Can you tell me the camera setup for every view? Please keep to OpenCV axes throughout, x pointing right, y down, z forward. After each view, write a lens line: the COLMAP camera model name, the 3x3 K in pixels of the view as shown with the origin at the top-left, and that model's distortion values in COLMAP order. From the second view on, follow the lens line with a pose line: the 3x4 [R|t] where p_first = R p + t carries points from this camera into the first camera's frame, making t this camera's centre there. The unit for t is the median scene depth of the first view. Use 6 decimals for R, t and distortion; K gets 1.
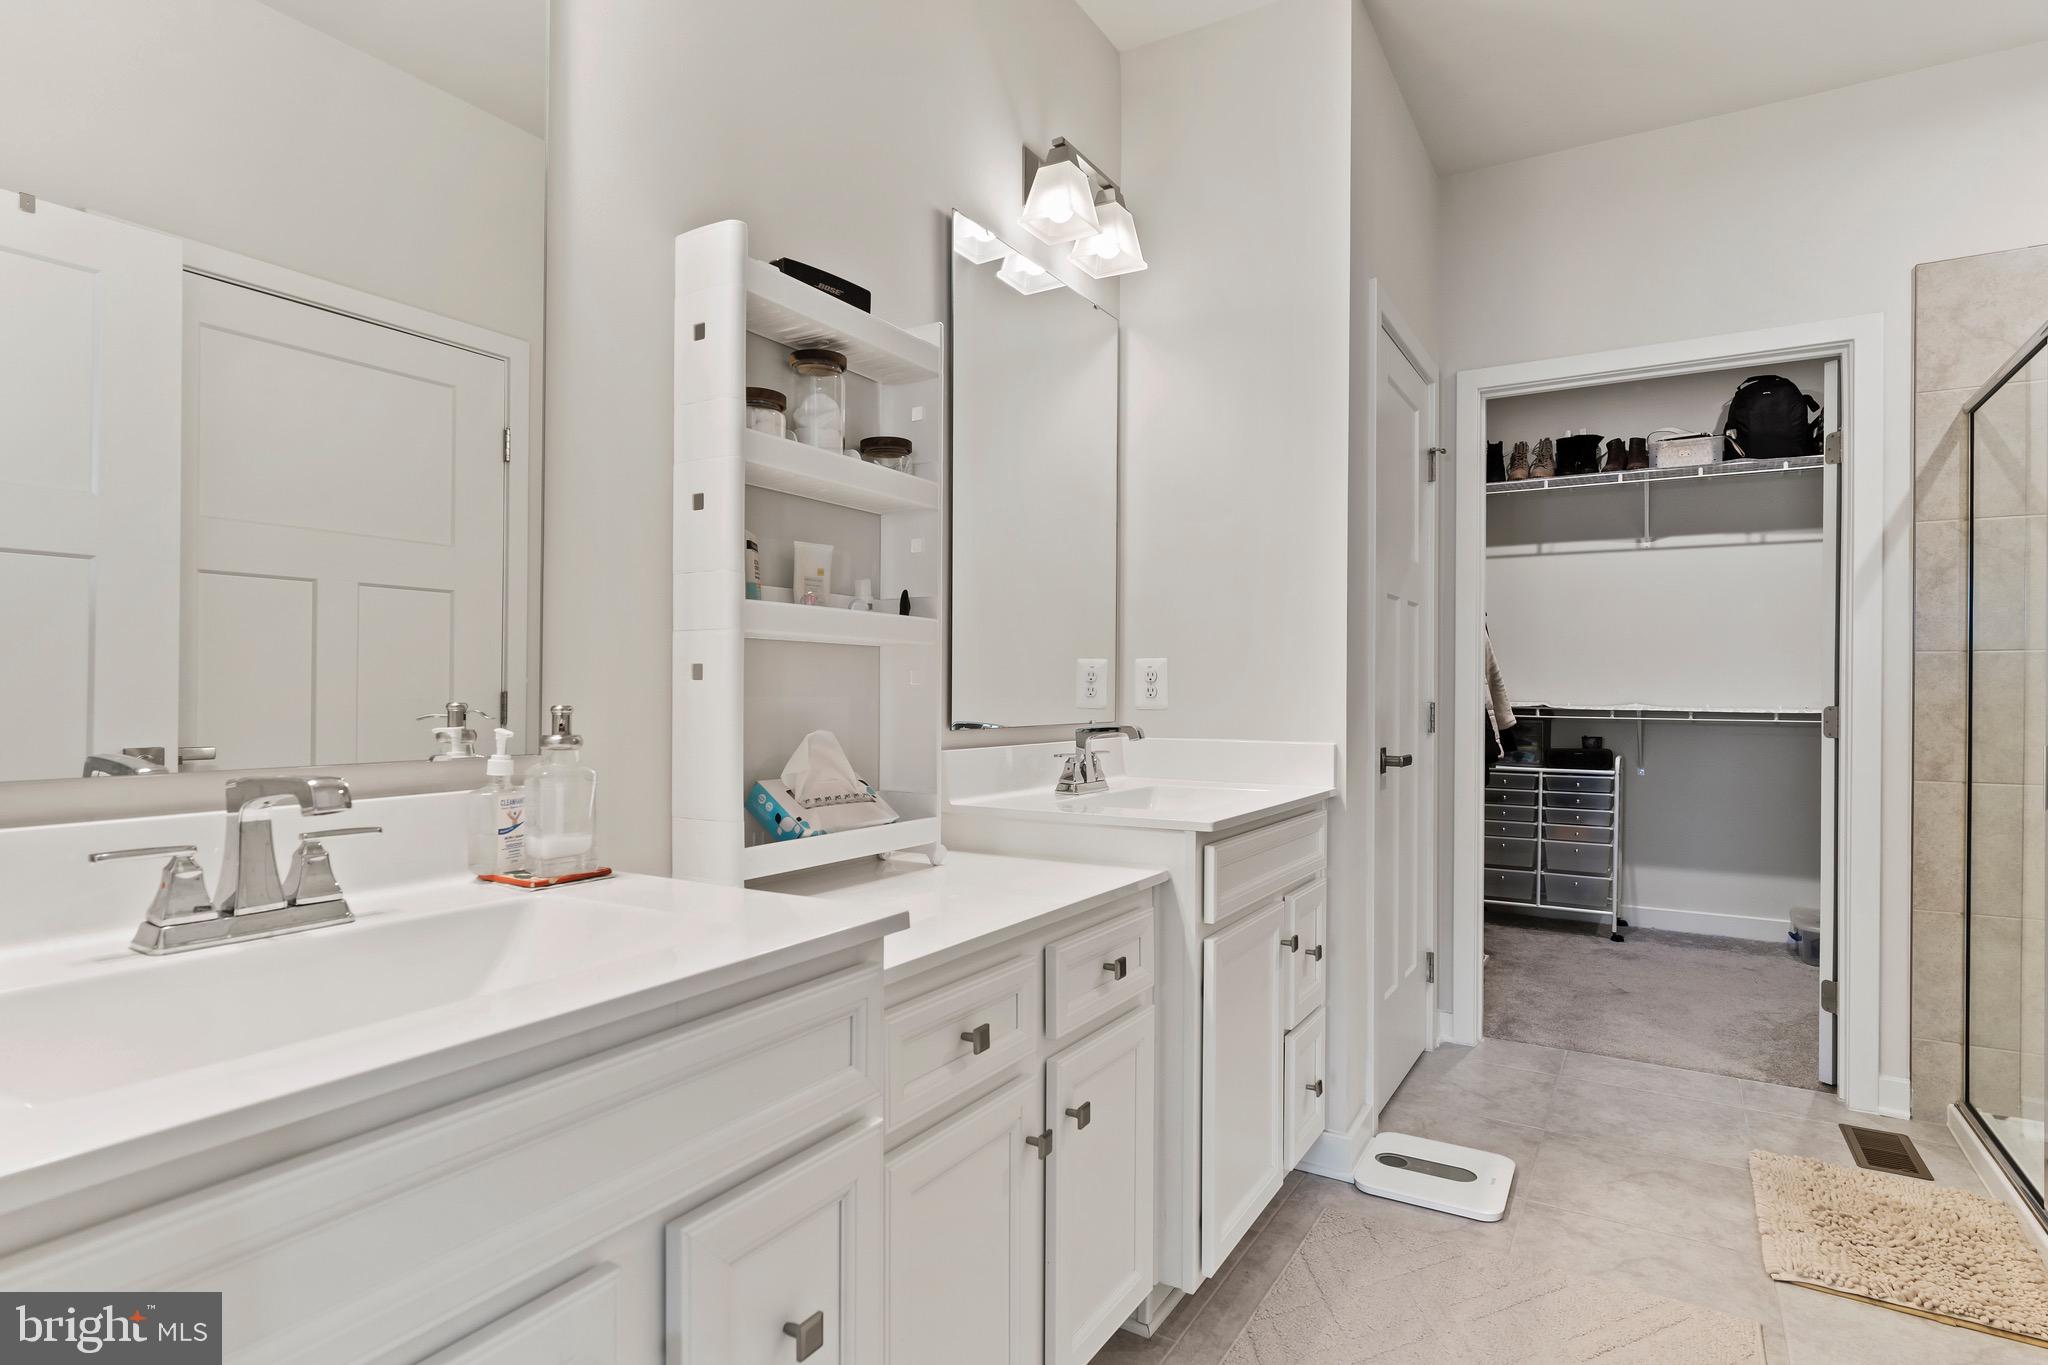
lens RADIAL K [[1072.6, 0, 1024.0], [0, 1072.6, 682.5], [0, 0, 1]] dist [-0.001147, -0.000128]
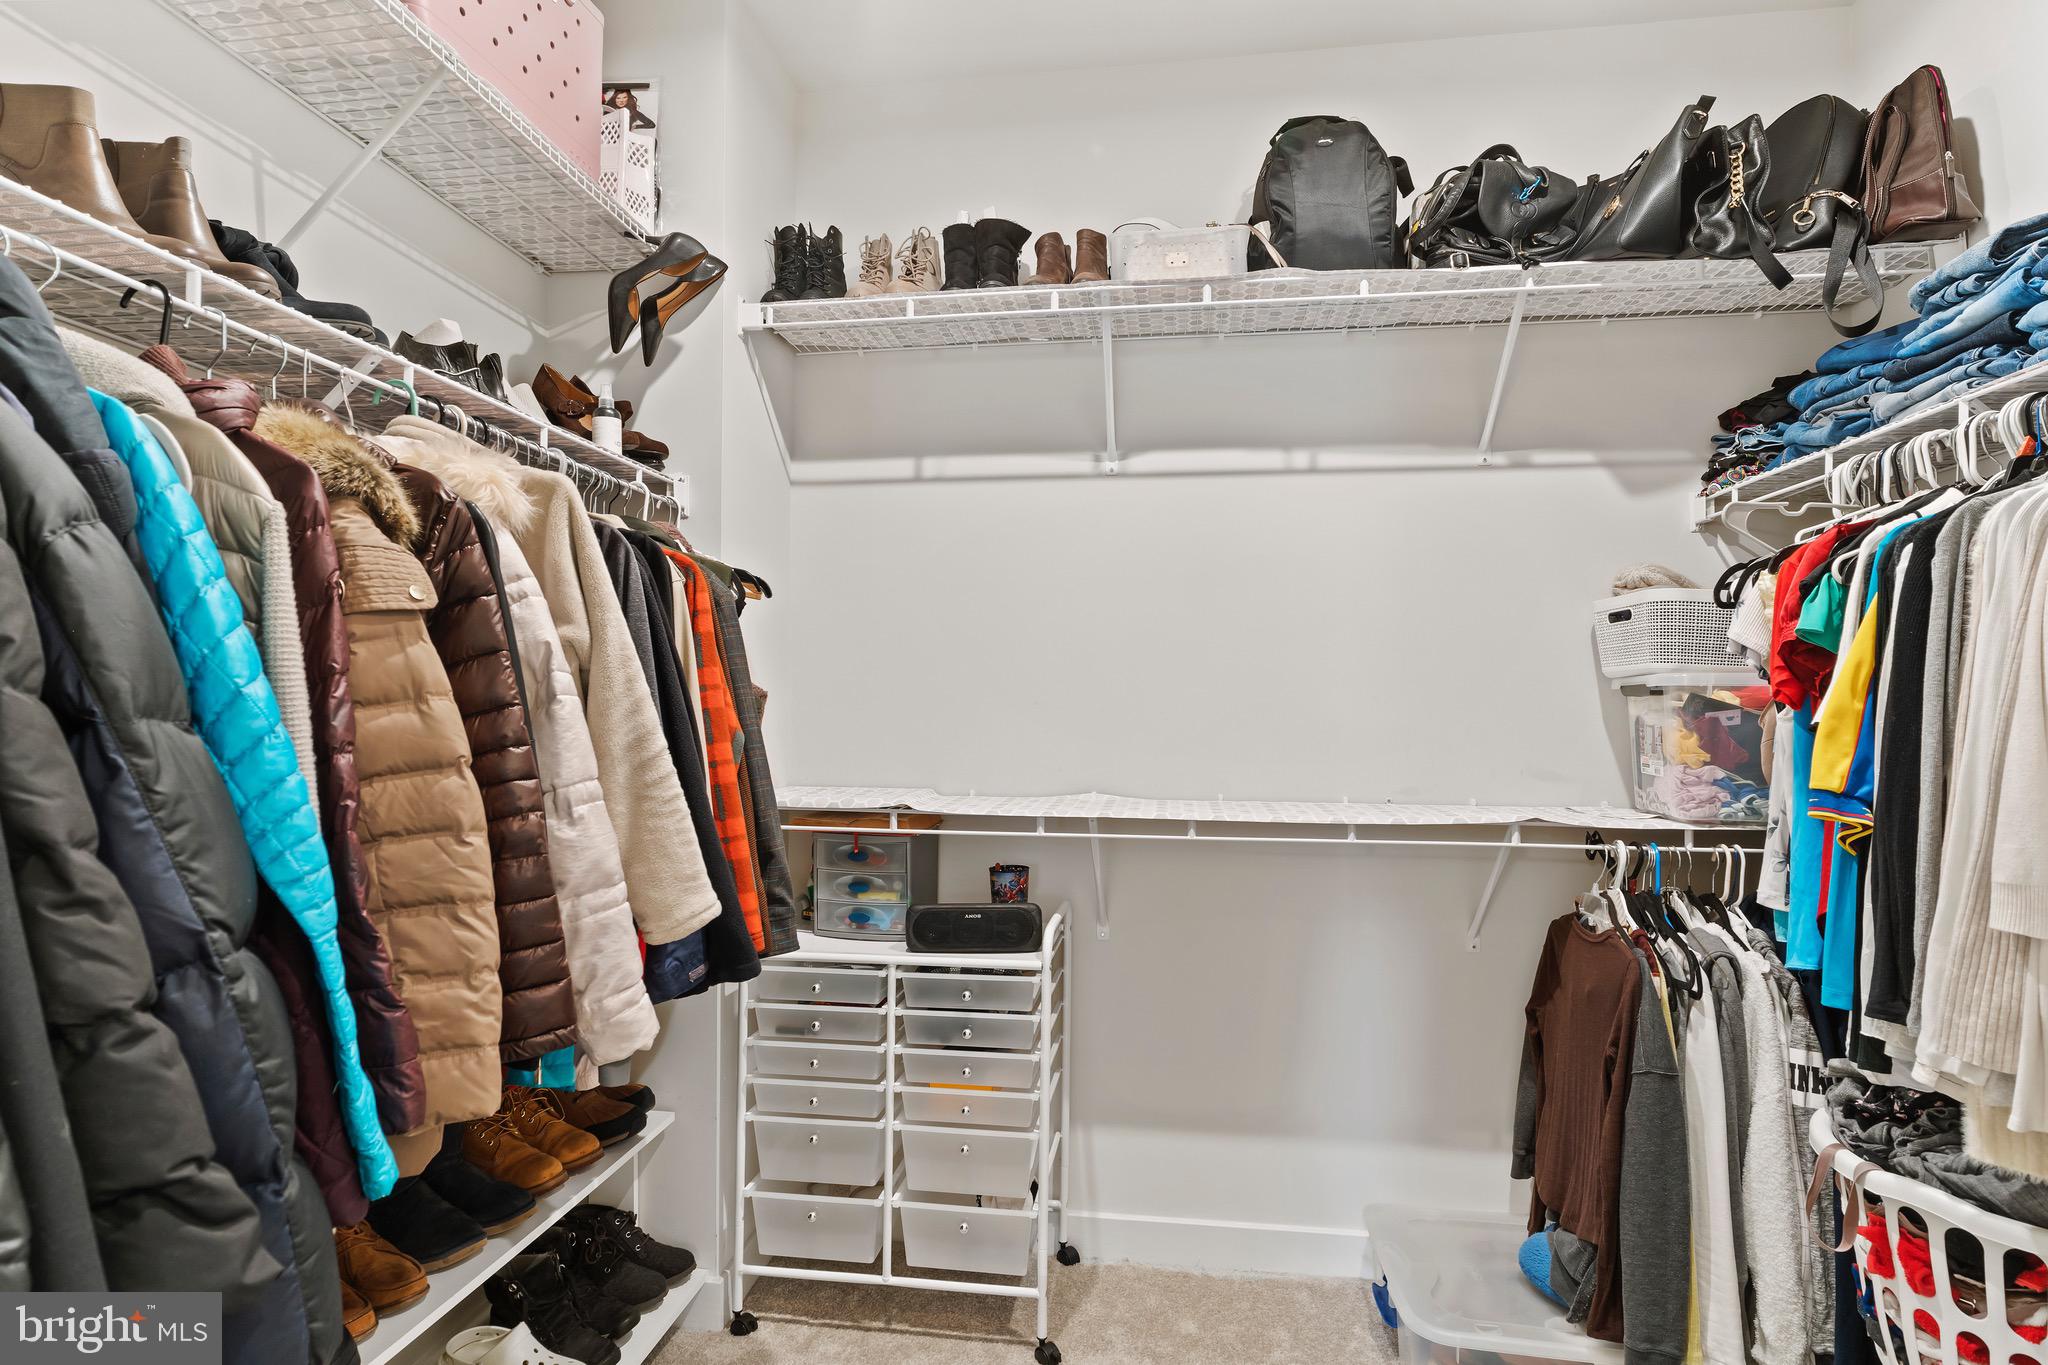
lens RADIAL K [[1072.6, 0, 1024.0], [0, 1072.6, 682.5], [0, 0, 1]] dist [-0.001147, -0.000128]
pose [[0.918961, 0.005584, 0.394309, 0.361124], [0.002689, 0.999788, -0.020426, -0.020463], [-0.394339, 0.019831, 0.918751, 0.583645]]
